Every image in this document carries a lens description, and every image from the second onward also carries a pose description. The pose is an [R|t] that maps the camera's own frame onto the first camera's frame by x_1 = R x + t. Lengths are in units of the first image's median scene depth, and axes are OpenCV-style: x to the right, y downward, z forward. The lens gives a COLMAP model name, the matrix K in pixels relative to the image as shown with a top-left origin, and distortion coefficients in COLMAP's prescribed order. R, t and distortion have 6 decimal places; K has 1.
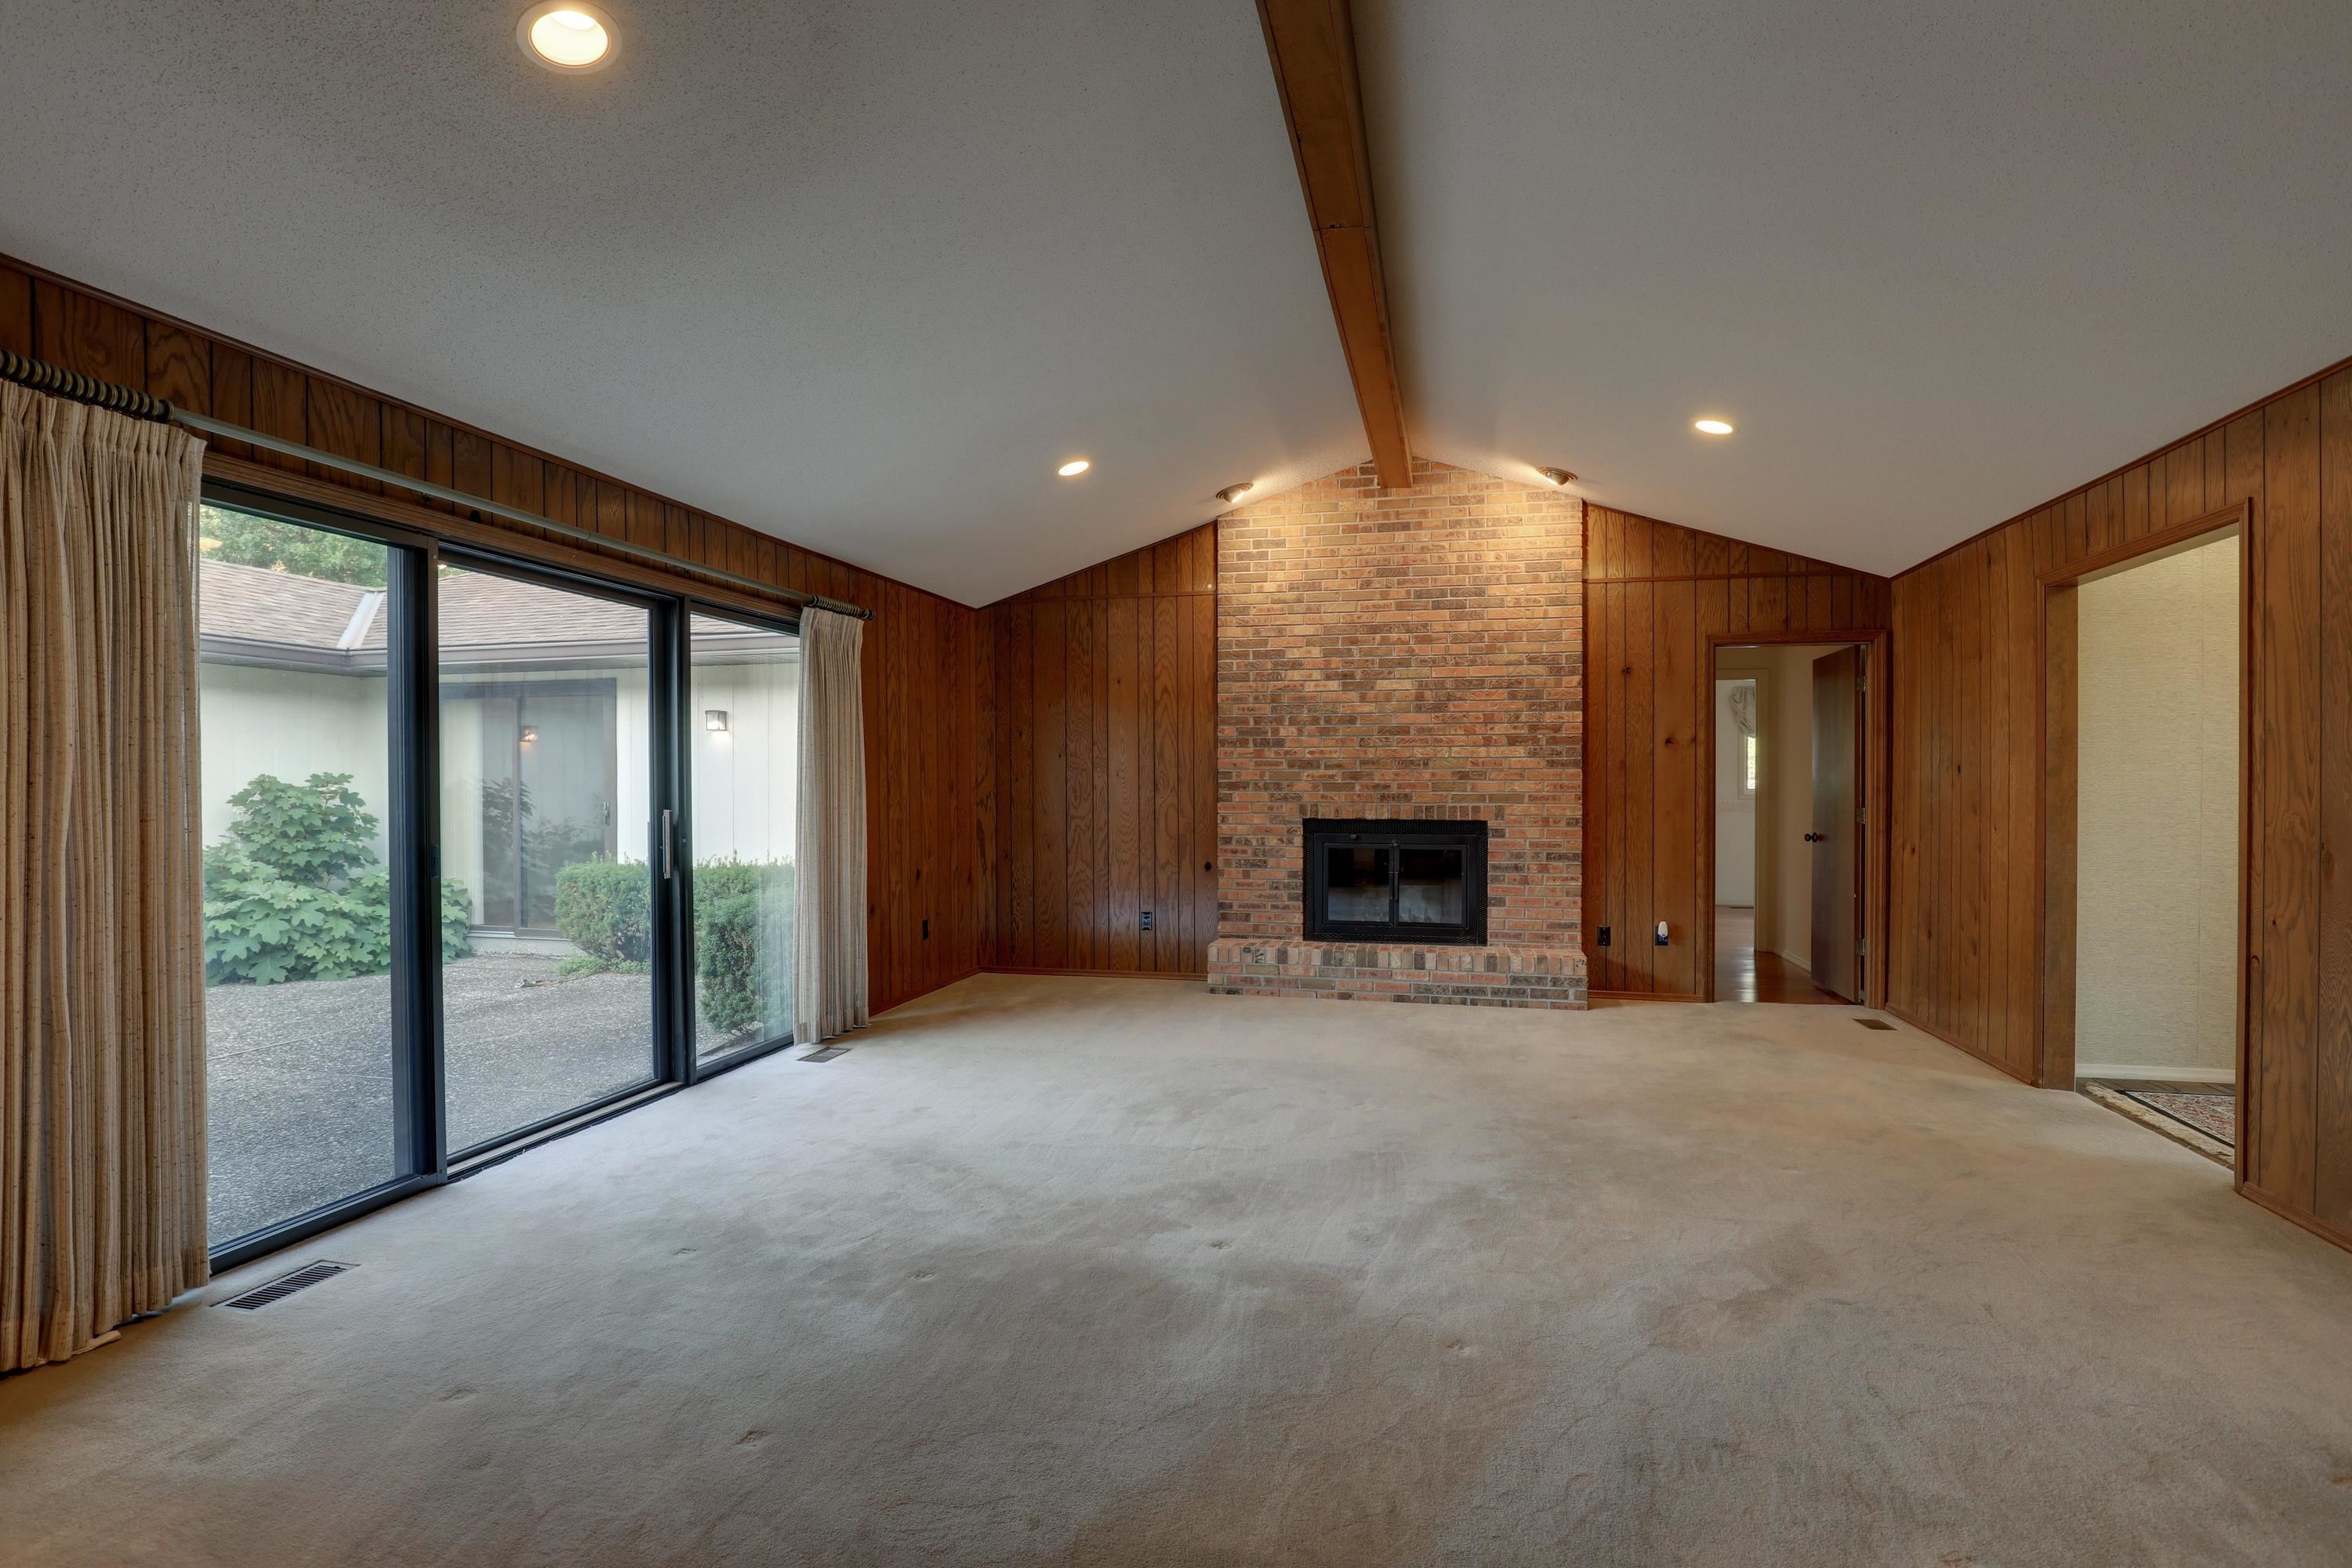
lens RADIAL K [[1169.4, 0, 1171.9], [0, 1169.4, 787.4], [0, 0, 1]] dist [-0.027855, 0.000492]
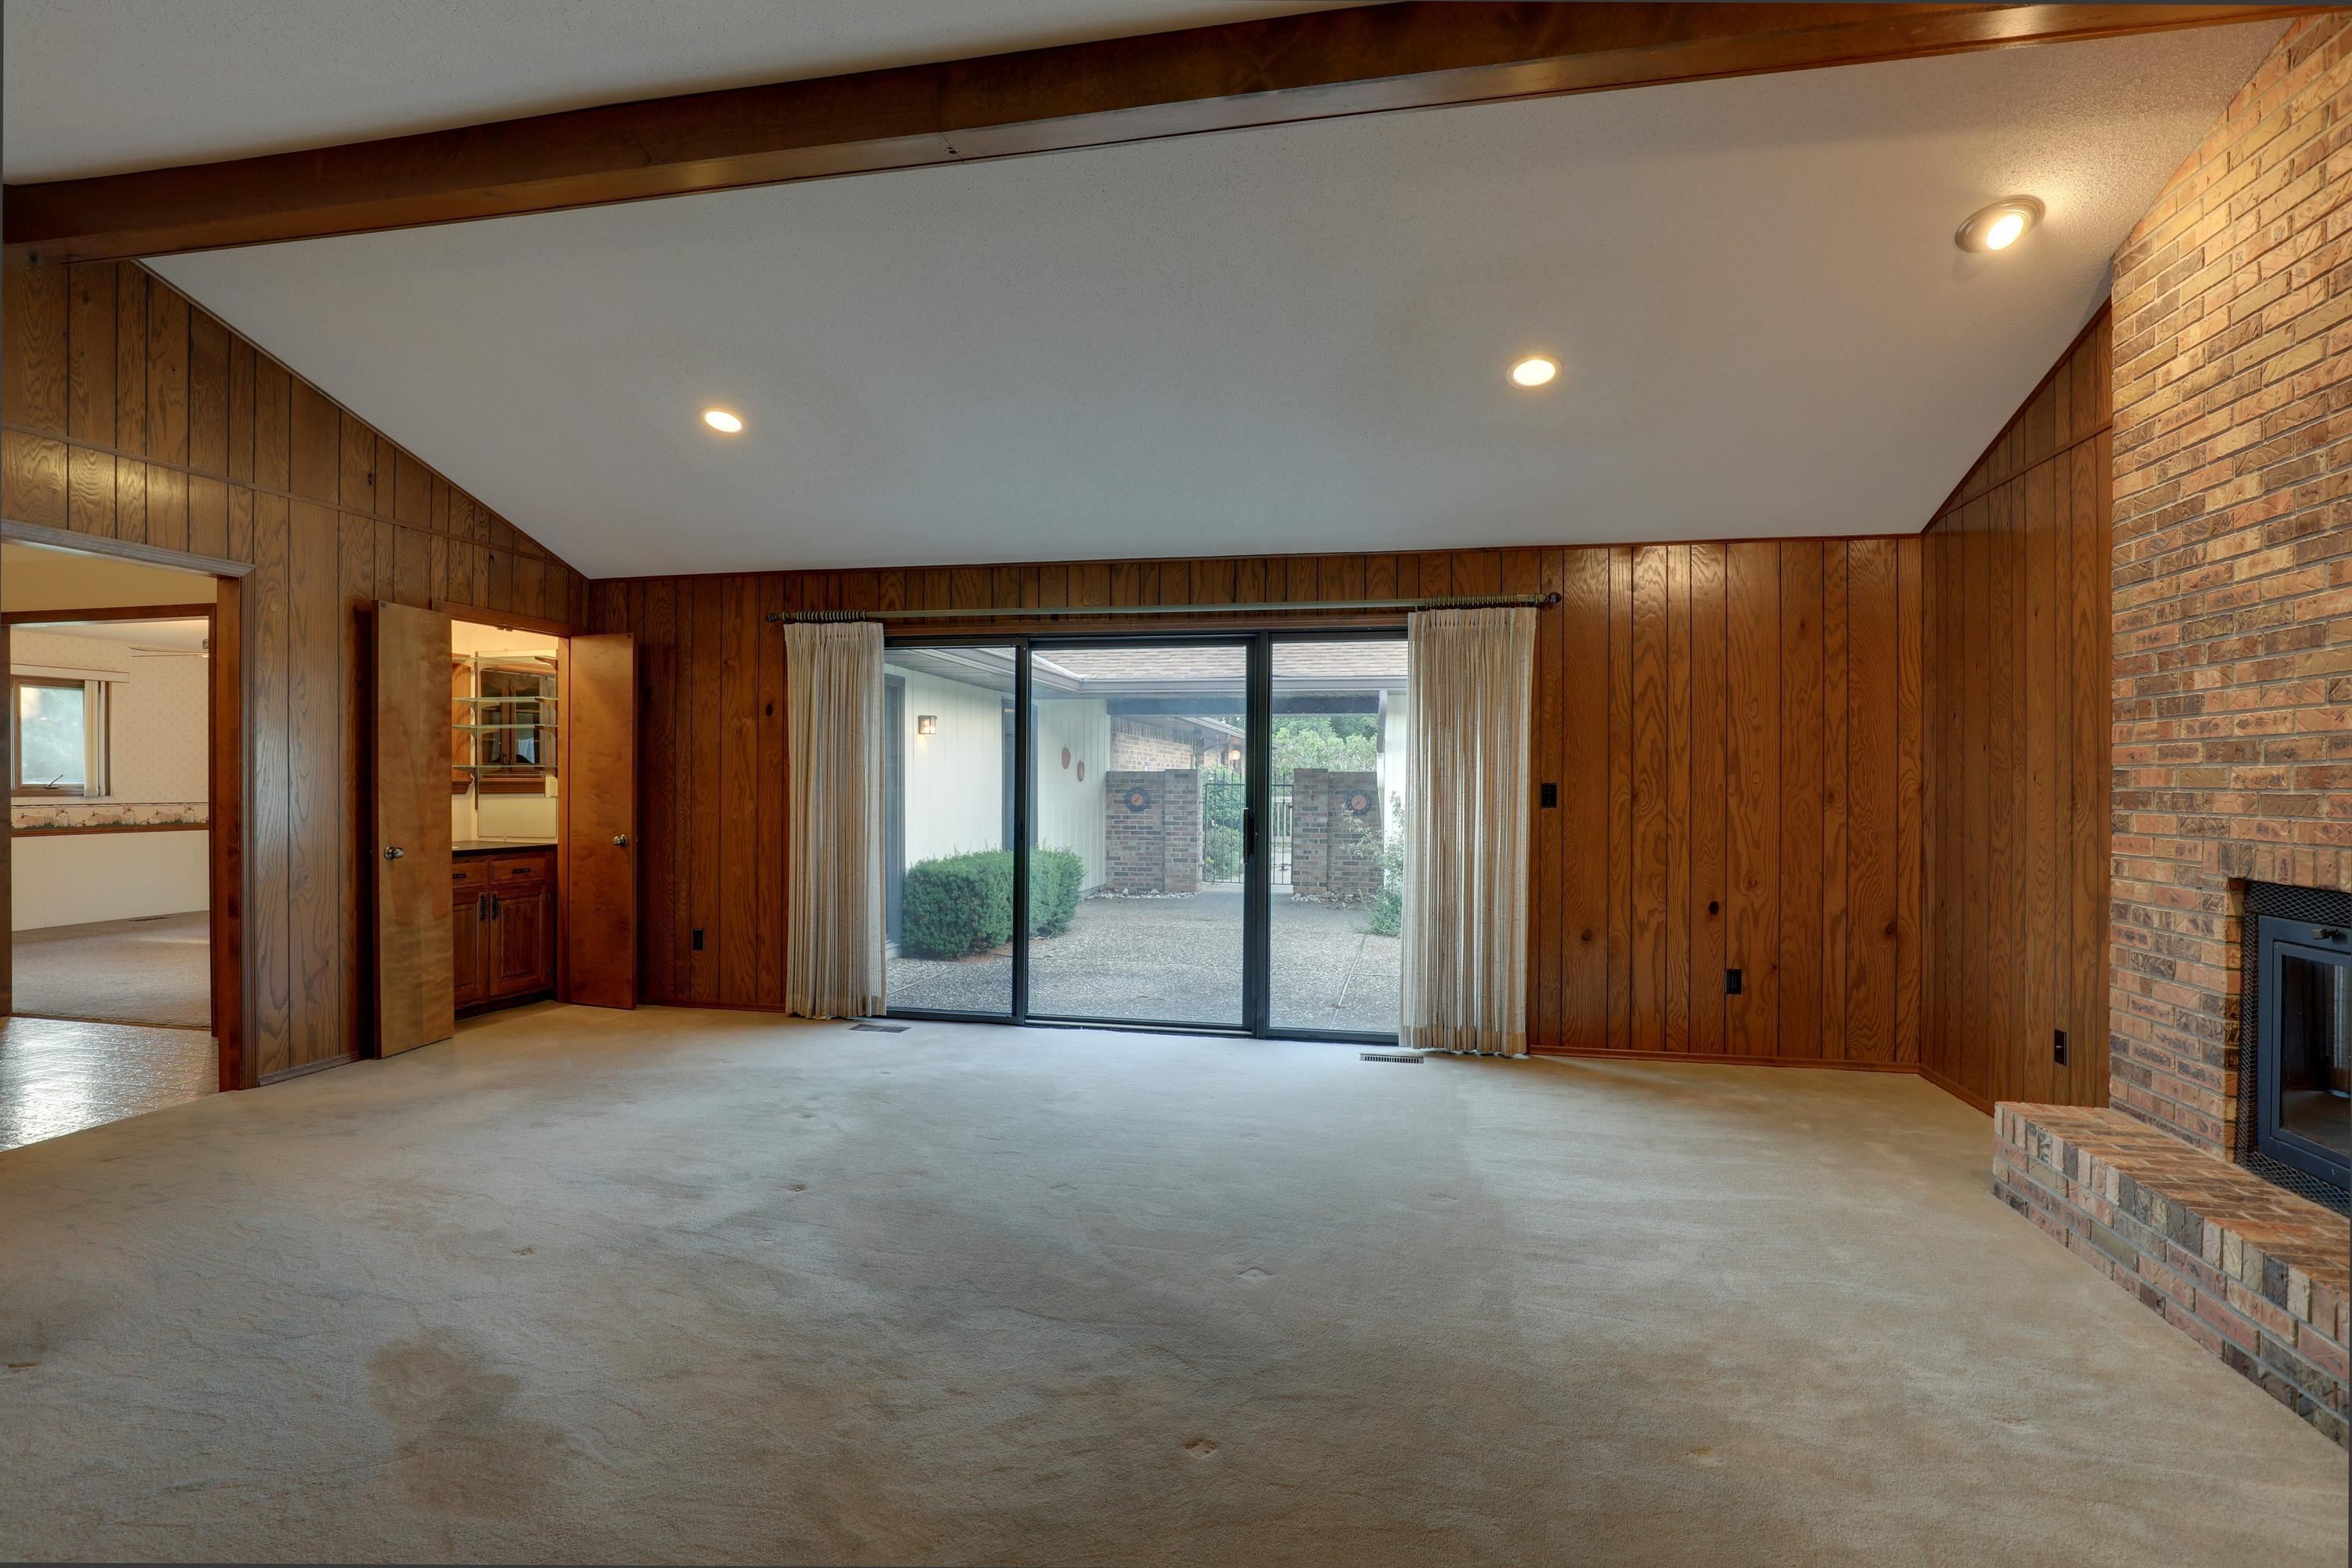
lens RADIAL K [[1169.4, 0, 1187.9], [0, 1169.4, 783.6], [0, 0, 1]] dist [-0.027855, 0.000492]
pose [[0.011524, 0.000080, -0.999934, 0.532075], [-0.011085, 0.999939, -0.000048, -0.003949], [0.999872, 0.011085, 0.011524, 0.613351]]
